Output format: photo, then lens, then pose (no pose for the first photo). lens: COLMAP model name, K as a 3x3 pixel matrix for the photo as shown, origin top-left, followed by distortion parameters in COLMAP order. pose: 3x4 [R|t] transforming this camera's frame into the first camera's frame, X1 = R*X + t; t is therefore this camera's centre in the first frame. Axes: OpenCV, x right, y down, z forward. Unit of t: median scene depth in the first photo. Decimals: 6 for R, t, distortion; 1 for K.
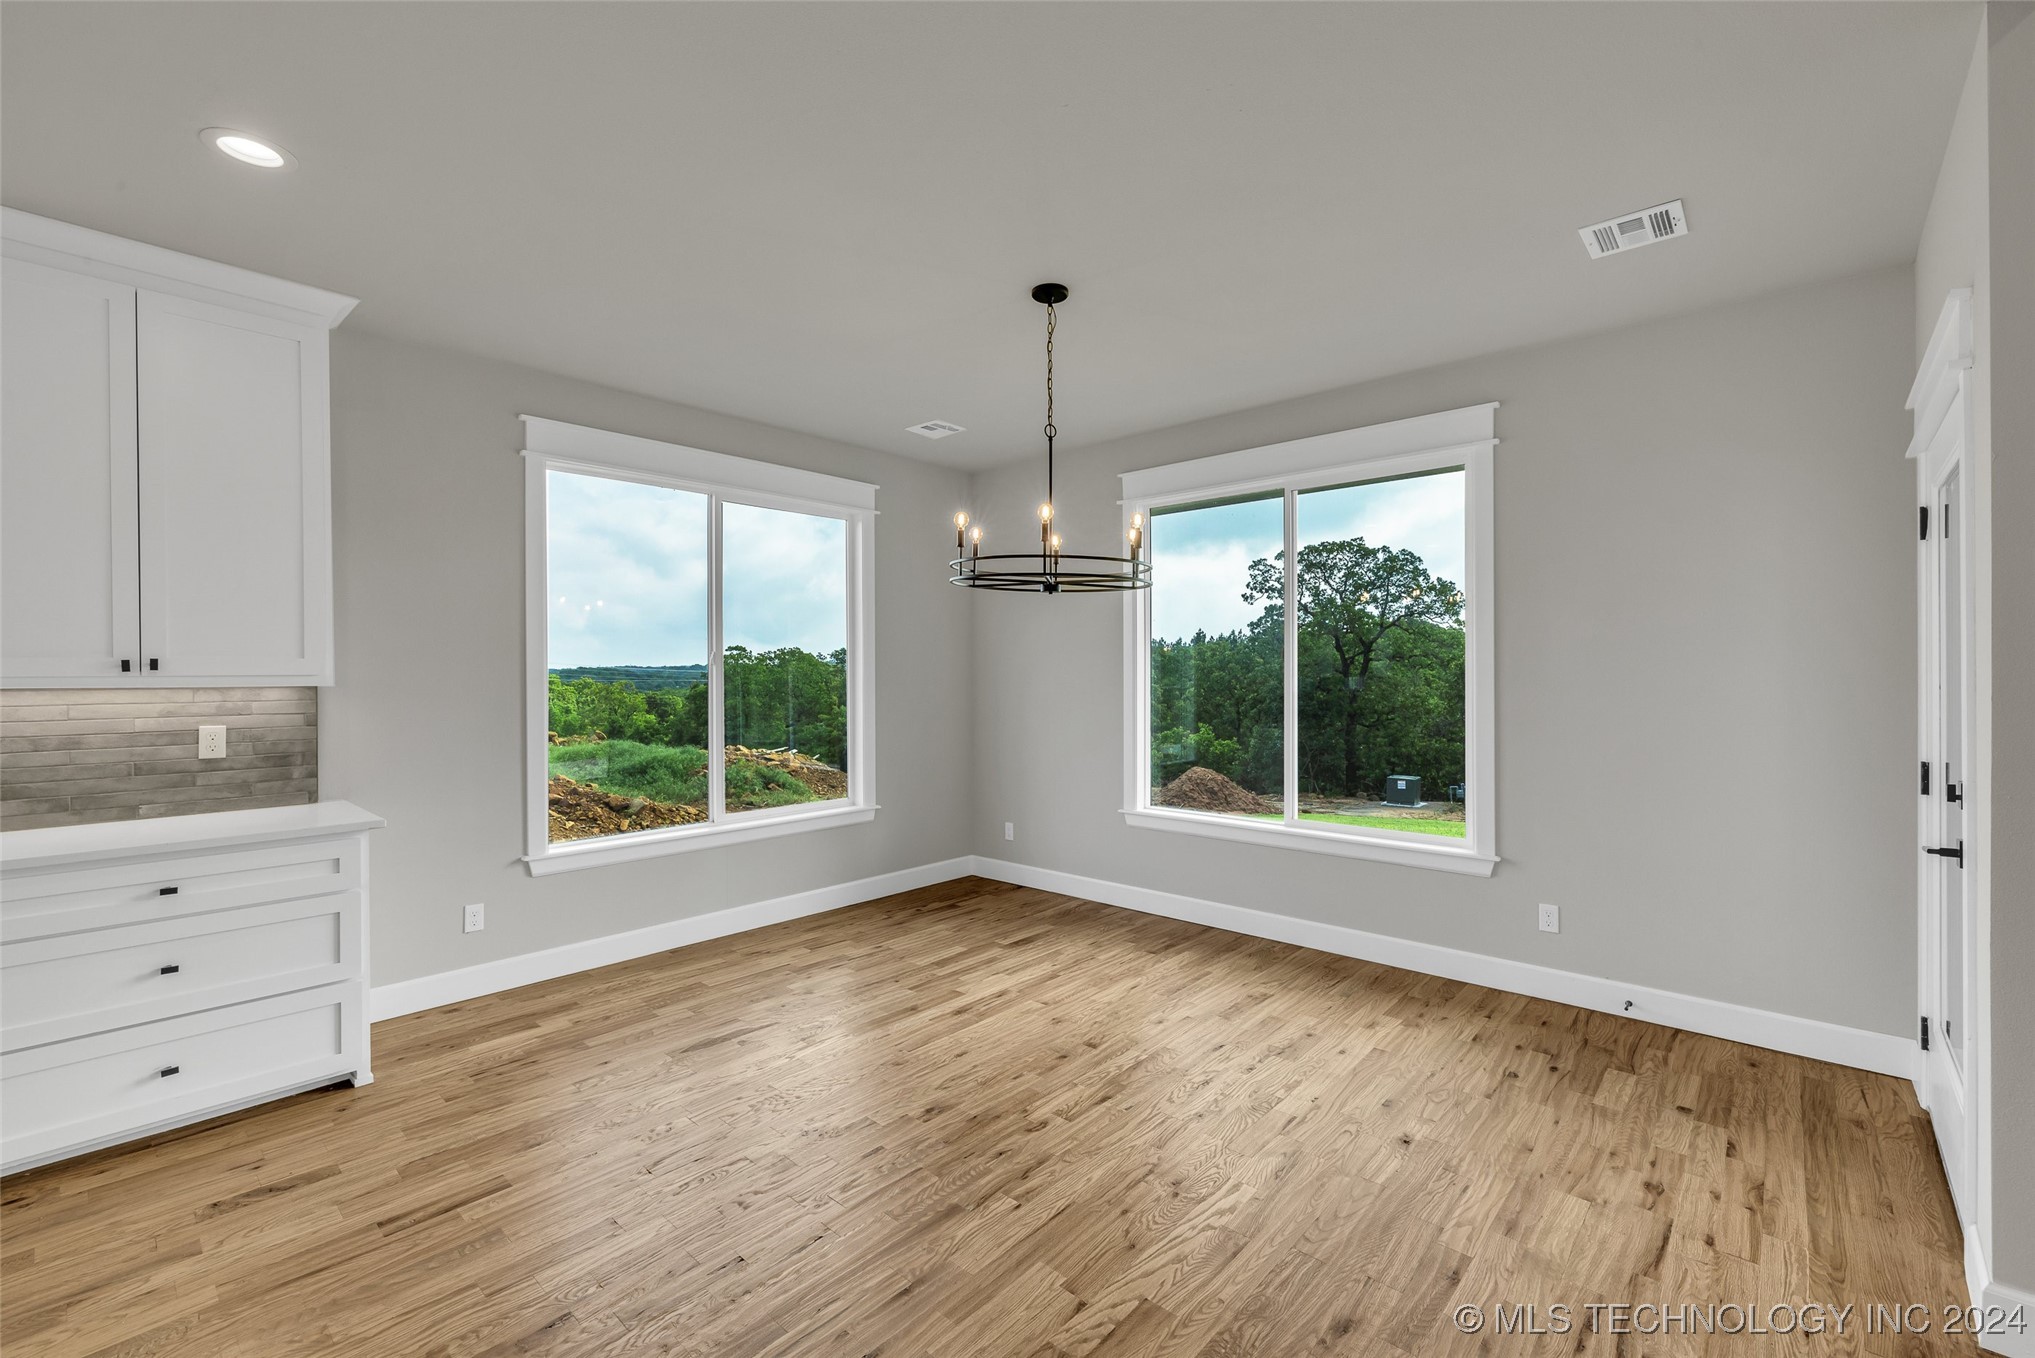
lens RADIAL K [[859.6, 0, 1018.8], [0, 859.6, 675.7], [0, 0, 1]] dist [0.001137, 0.000420]
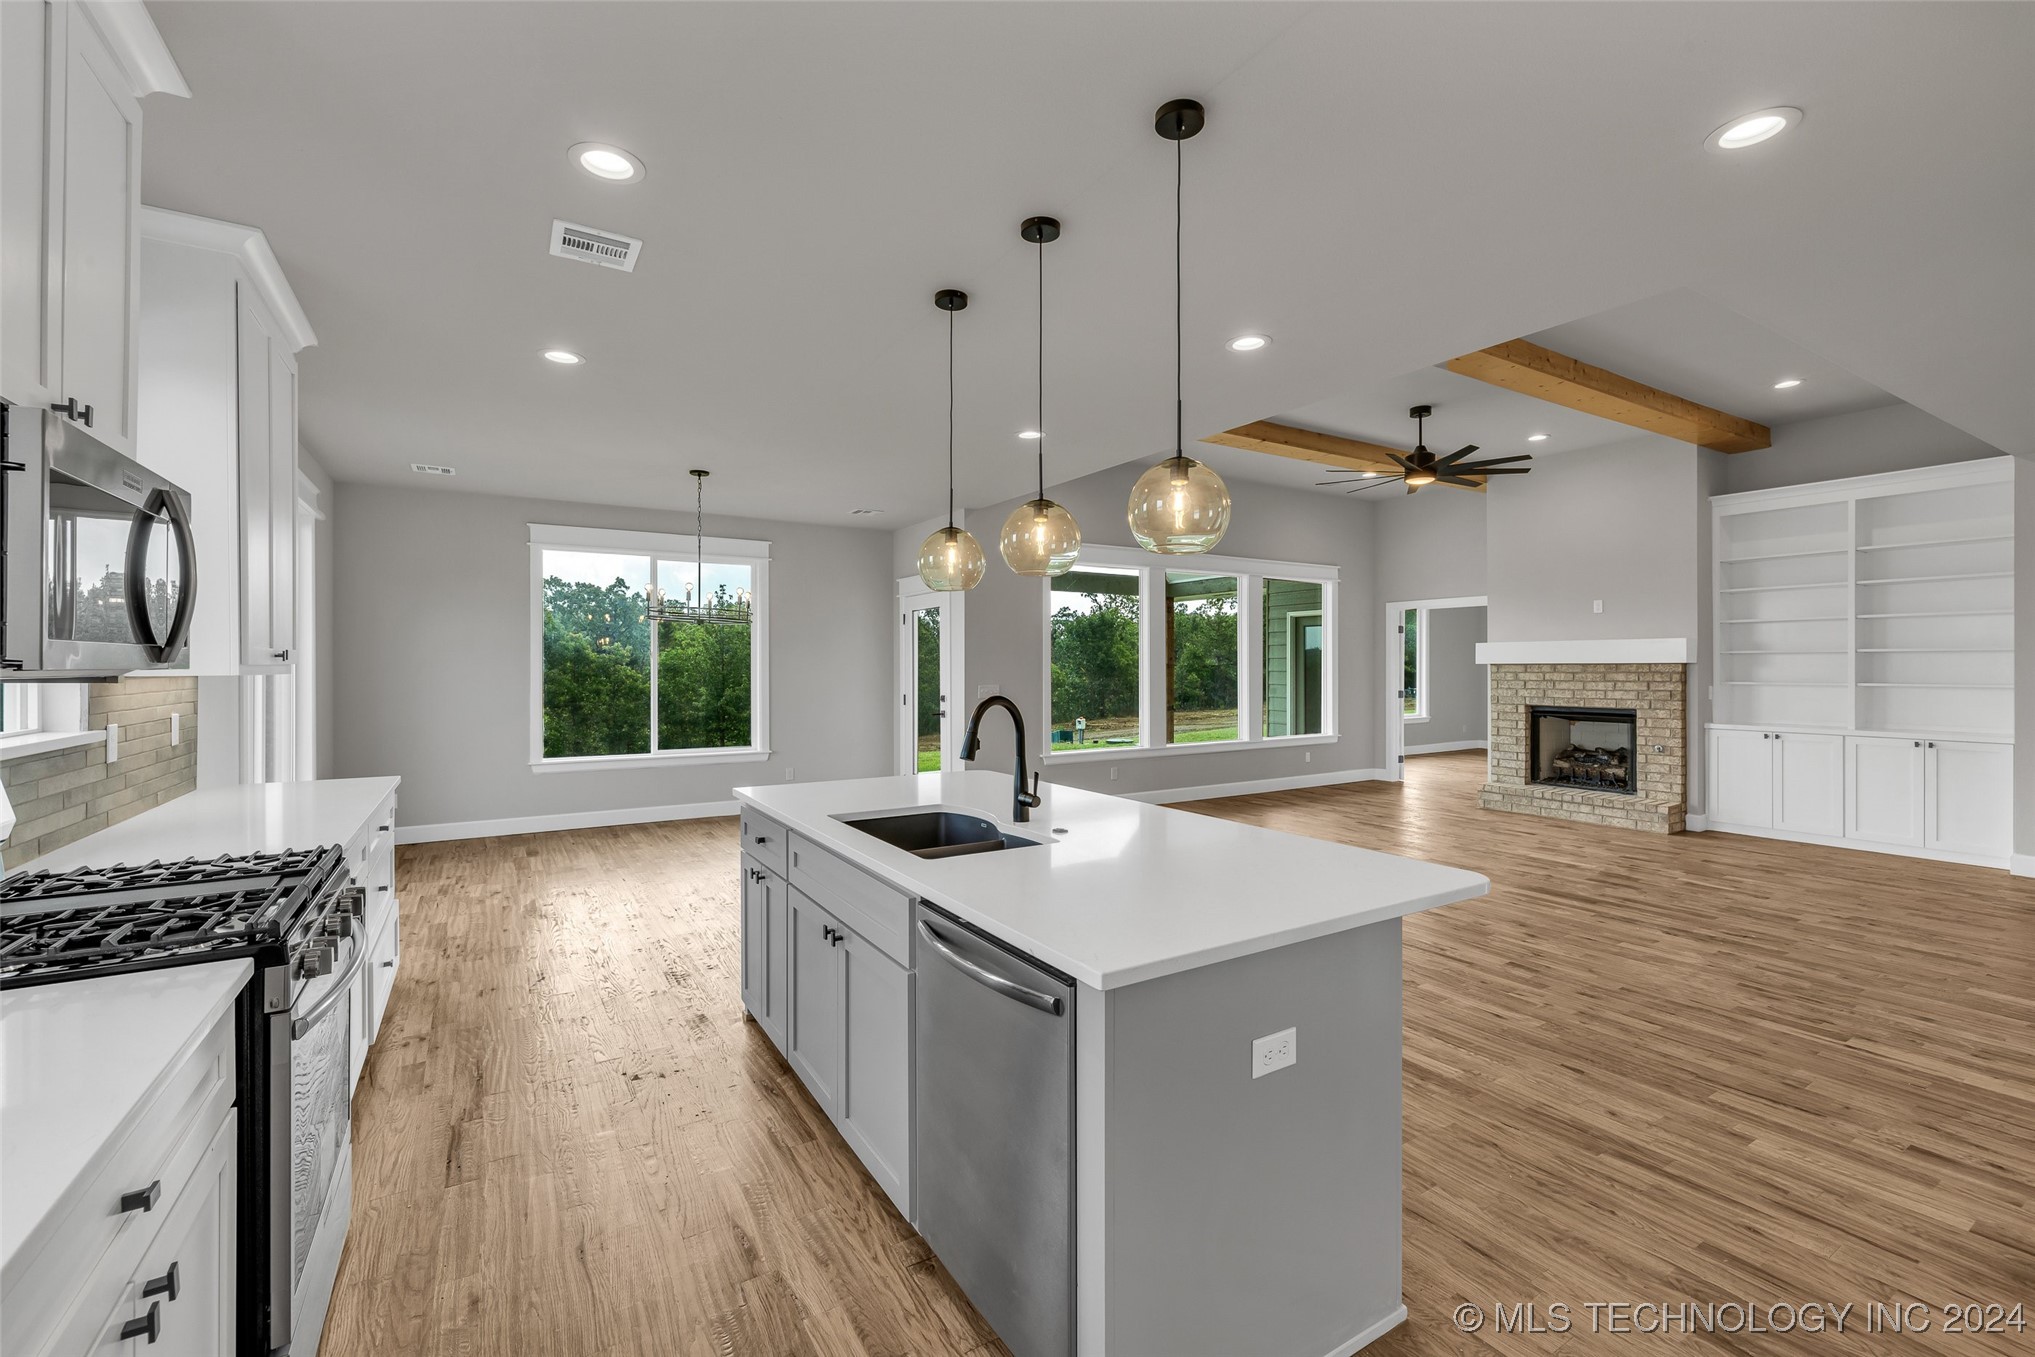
lens RADIAL K [[856.4, 0, 1014.8], [0, 856.4, 668.6], [0, 0, 1]] dist [-0.000270, 0.000346]
pose [[0.280914, 0.000885, 0.959733, -1.638824], [0.002077, 0.999997, -0.001530, 0.007835], [-0.959731, 0.002423, 0.280911, -0.240691]]
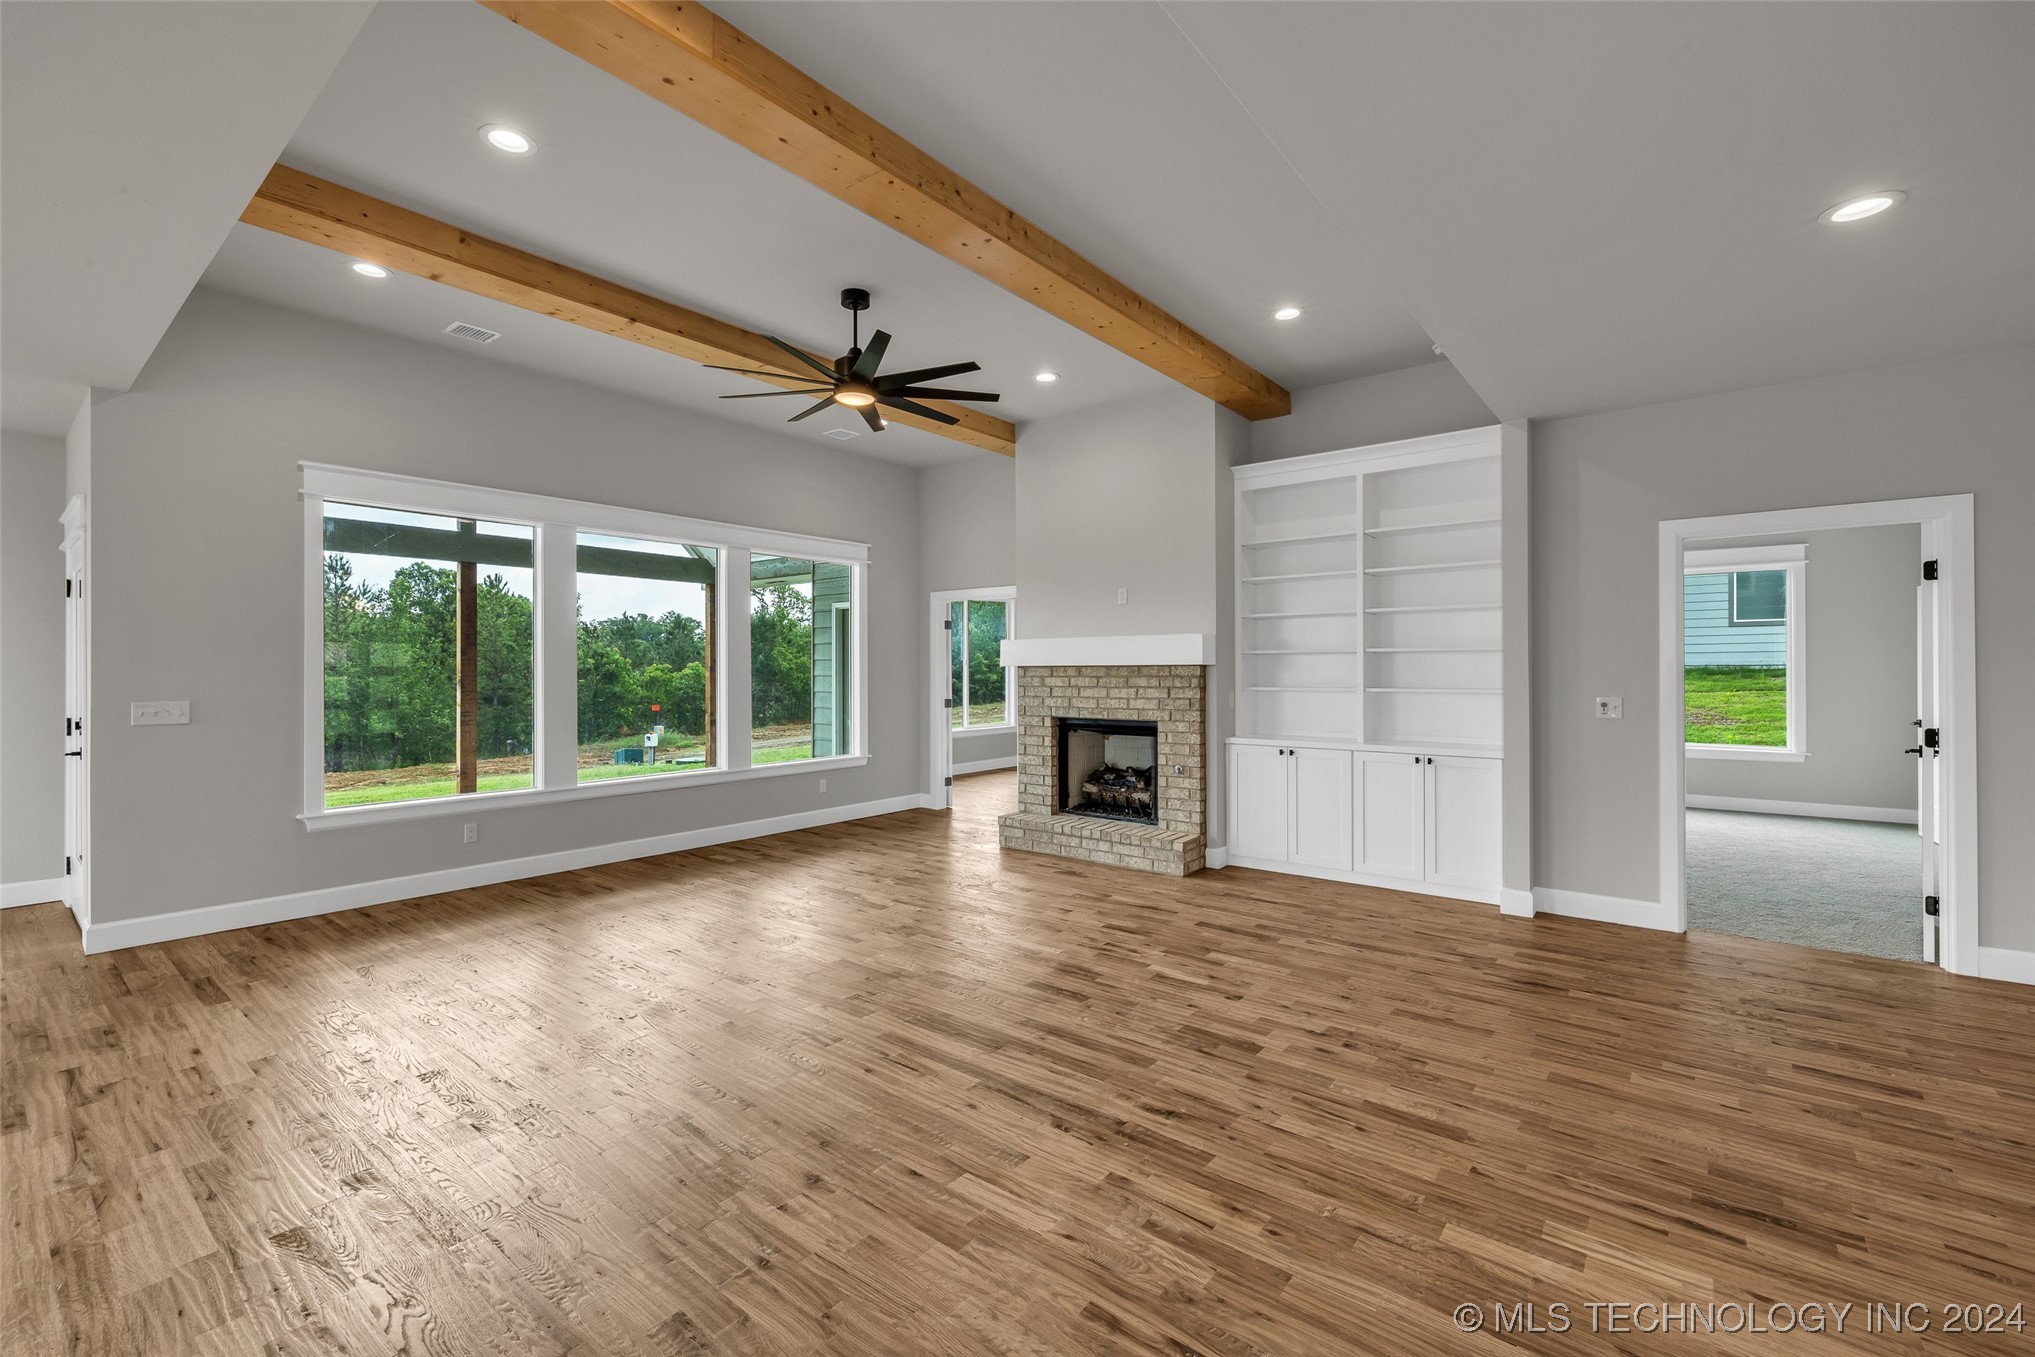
lens RADIAL K [[856.4, 0, 1014.8], [0, 856.4, 668.6], [0, 0, 1]] dist [-0.000270, 0.000346]
pose [[-0.058297, 0.005939, 0.998282, -0.784613], [0.004412, 0.999974, -0.005692, 0.010726], [-0.998290, 0.004073, -0.058321, -0.799899]]
